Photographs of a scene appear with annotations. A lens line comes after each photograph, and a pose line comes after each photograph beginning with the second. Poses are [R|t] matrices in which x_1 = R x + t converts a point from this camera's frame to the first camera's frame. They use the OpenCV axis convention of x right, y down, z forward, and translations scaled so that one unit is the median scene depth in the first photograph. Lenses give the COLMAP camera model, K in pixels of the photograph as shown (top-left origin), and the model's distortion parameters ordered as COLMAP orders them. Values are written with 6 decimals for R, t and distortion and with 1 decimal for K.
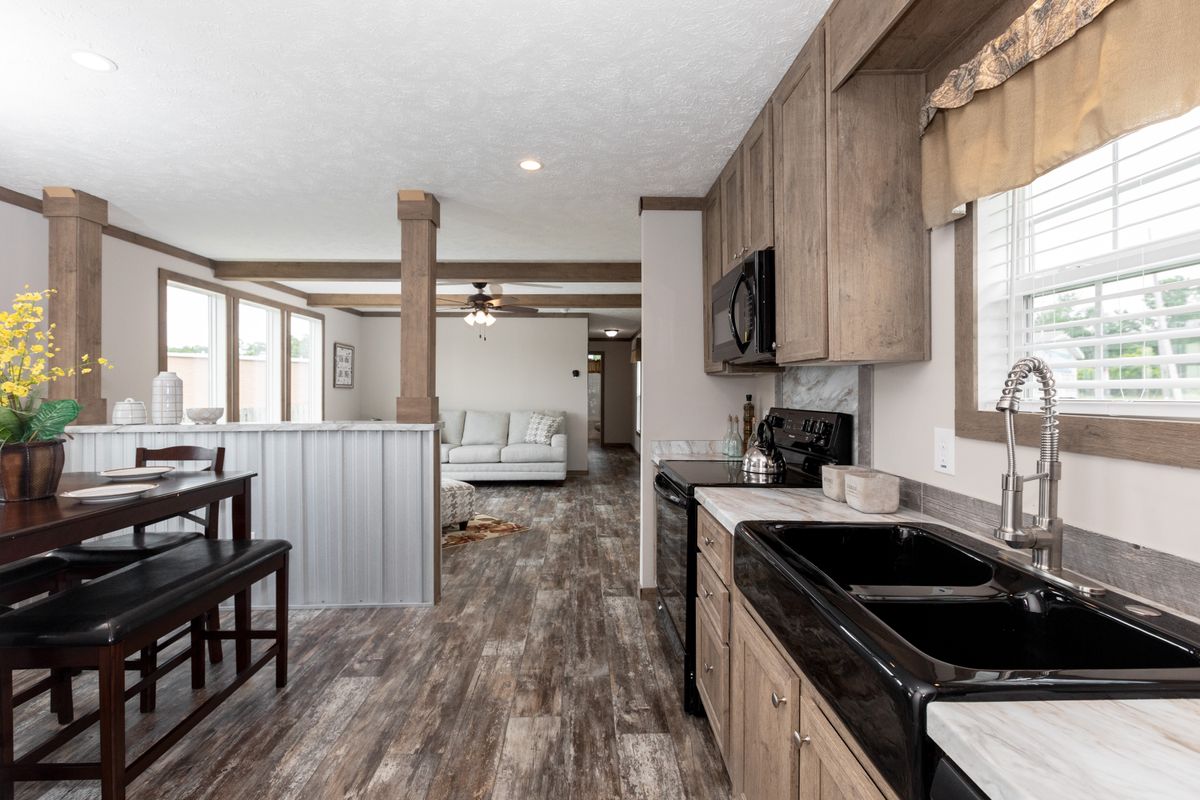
lens RADIAL K [[554.8, 0, 599.9], [0, 554.8, 390.6], [0, 0, 1]] dist [0.000478, -0.000291]
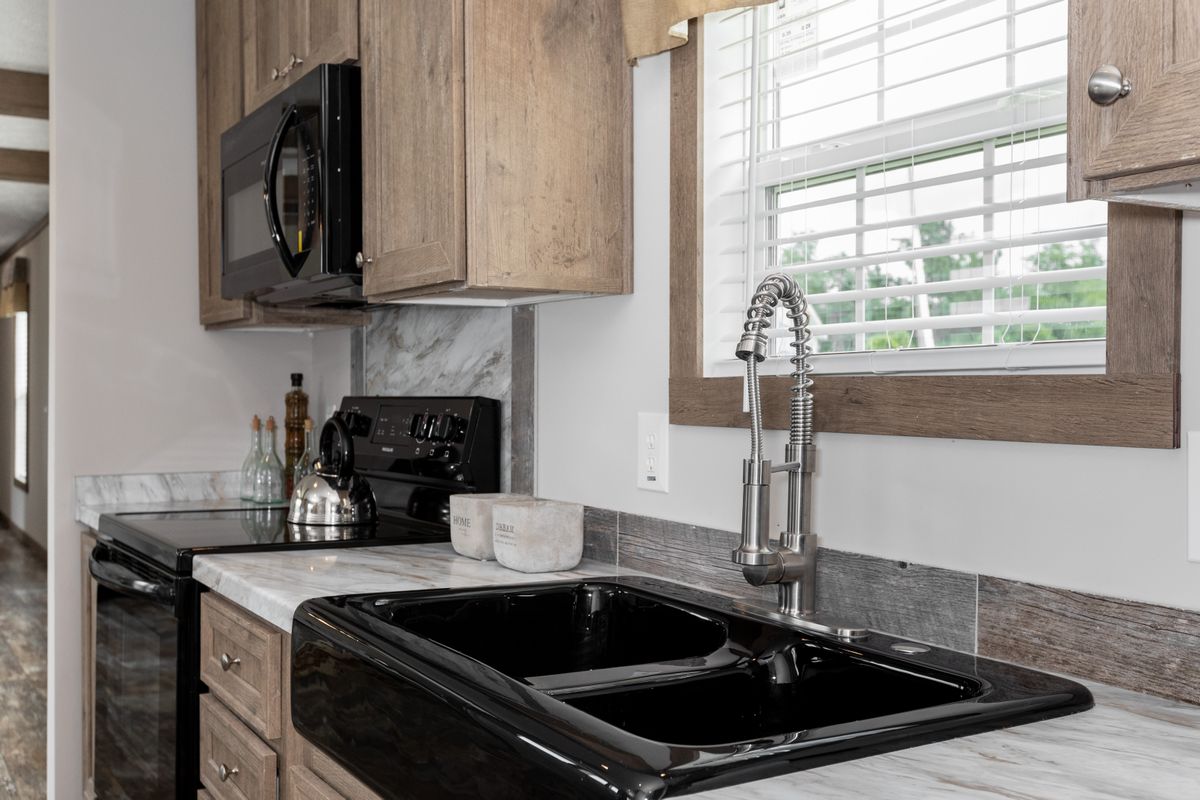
lens RADIAL K [[1191.7, 0, 597.3], [0, 1191.7, 407.5], [0, 0, 1]] dist [-0.003090, -0.022074]
pose [[0.863719, -0.002620, 0.503967, -0.048755], [-0.003568, 0.999930, 0.011314, 0.047143], [-0.503961, -0.011570, 0.863649, -0.035126]]
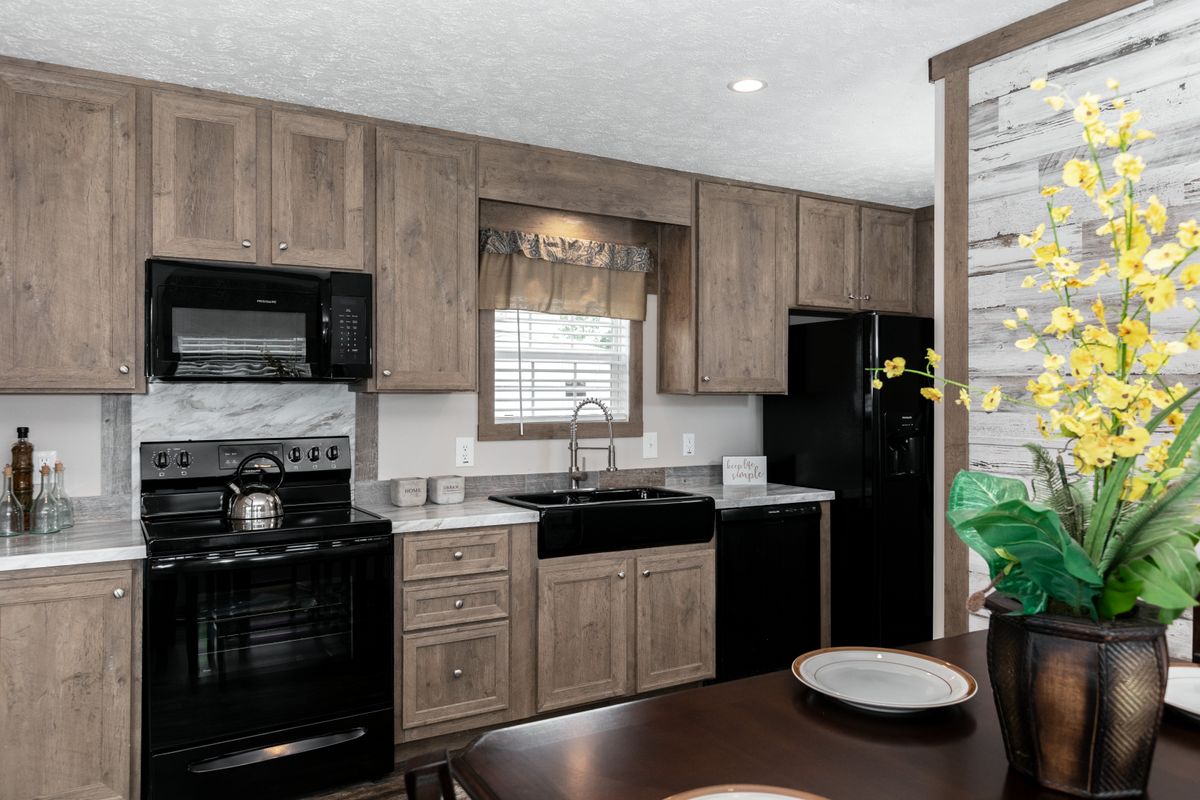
lens RADIAL K [[834.0, 0, 597.7], [0, 834.0, 396.3], [0, 0, 1]] dist [-0.000560, -0.002079]
pose [[-0.473786, 0.002853, 0.880636, -1.518728], [0.005361, 0.999986, -0.000355, -0.041148], [-0.880624, 0.004553, -0.473794, 1.697341]]
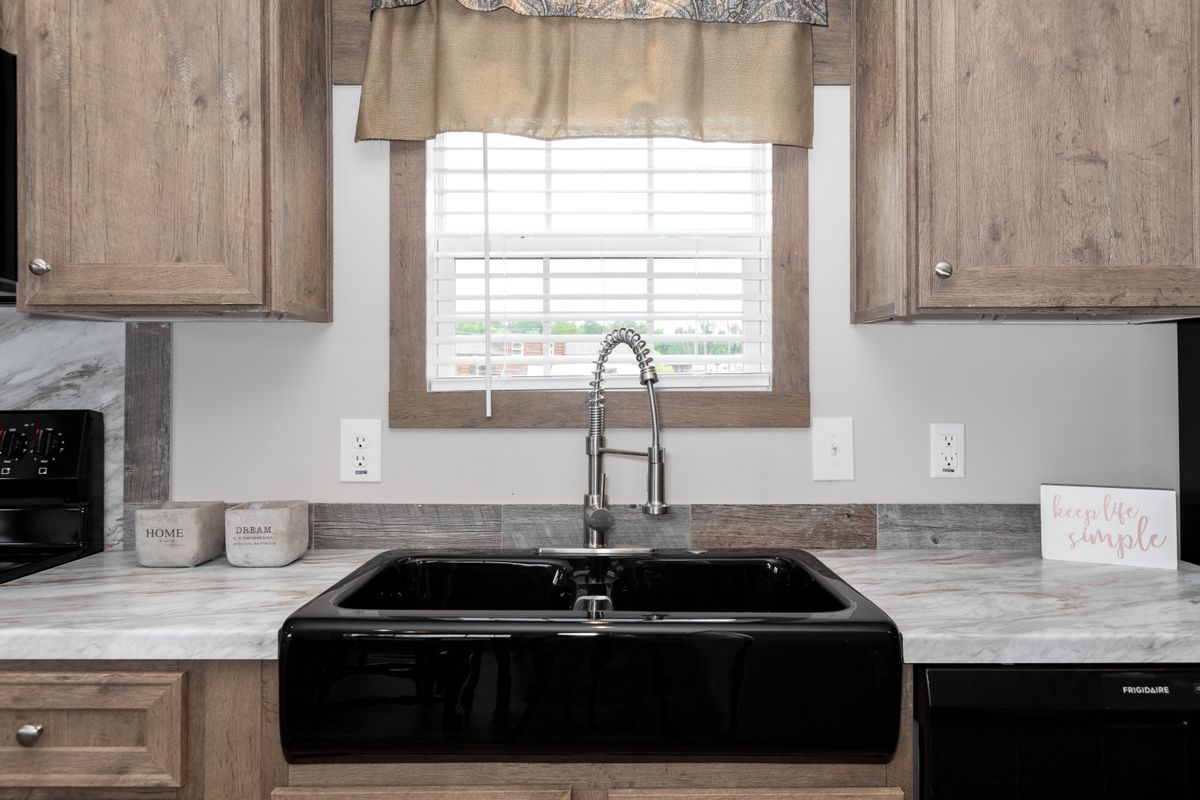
lens RADIAL K [[854.9, 0, 606.0], [0, 854.9, 372.1], [0, 0, 1]] dist [-0.001674, -0.001025]
pose [[0.020818, 0.017546, 0.999629, -0.459707], [0.005849, 0.999827, -0.017671, 0.027176], [-0.999766, 0.006215, 0.020712, 0.632603]]
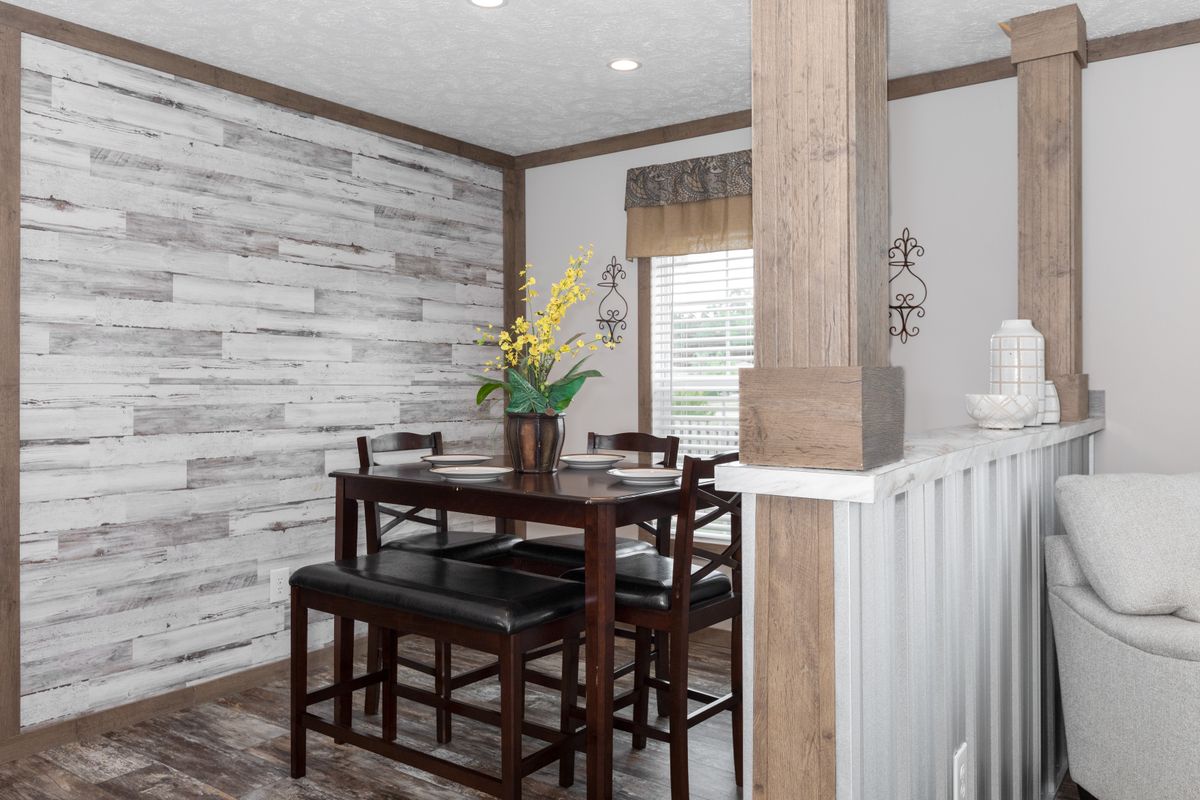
lens RADIAL K [[920.3, 0, 603.8], [0, 920.3, 373.3], [0, 0, 1]] dist [0.000071, -0.004550]
pose [[-0.606678, -0.001892, -0.794946, 0.201850], [-0.000611, 0.999998, -0.001914, 0.029555], [0.794948, -0.000676, -0.606677, 2.354068]]
